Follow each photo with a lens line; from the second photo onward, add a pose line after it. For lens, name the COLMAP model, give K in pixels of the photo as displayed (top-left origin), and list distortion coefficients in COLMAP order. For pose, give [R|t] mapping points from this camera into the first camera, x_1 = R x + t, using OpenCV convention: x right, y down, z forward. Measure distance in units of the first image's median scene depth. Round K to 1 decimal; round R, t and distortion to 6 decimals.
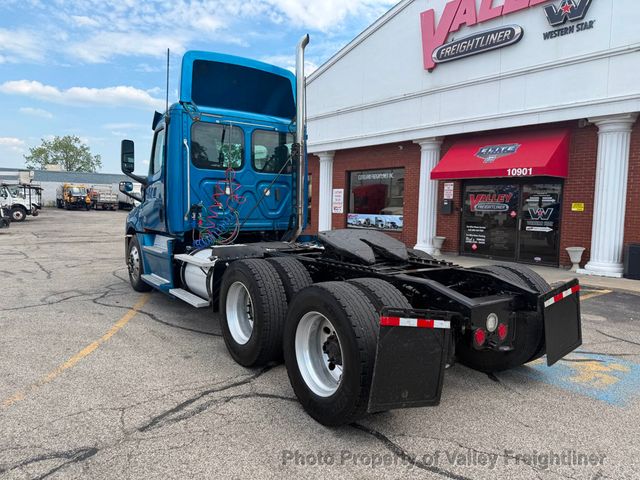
lens RADIAL K [[462.7, 0, 320.0], [0, 462.7, 240.0], [0, 0, 1]] dist [-0.007419, -0.004455]
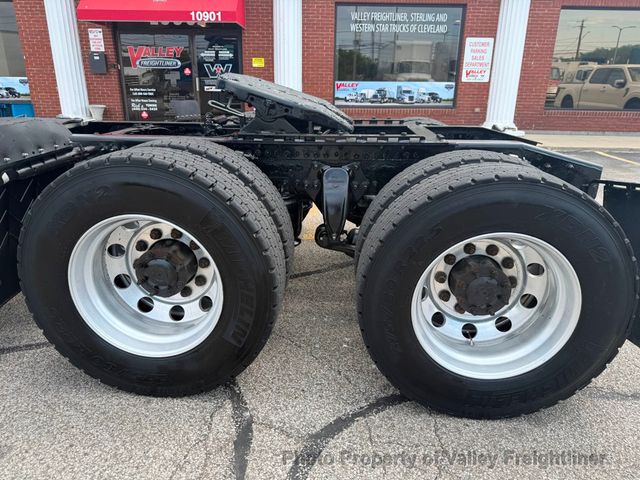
lens RADIAL K [[476.8, 0, 320.0], [0, 476.8, 240.0], [0, 0, 1]] dist [0.007545, 0.000117]
pose [[0.625100, -0.277339, 0.729612, -0.157928], [0.059855, 0.949026, 0.309462, -0.019344], [-0.778247, -0.149774, 0.609836, 0.223527]]
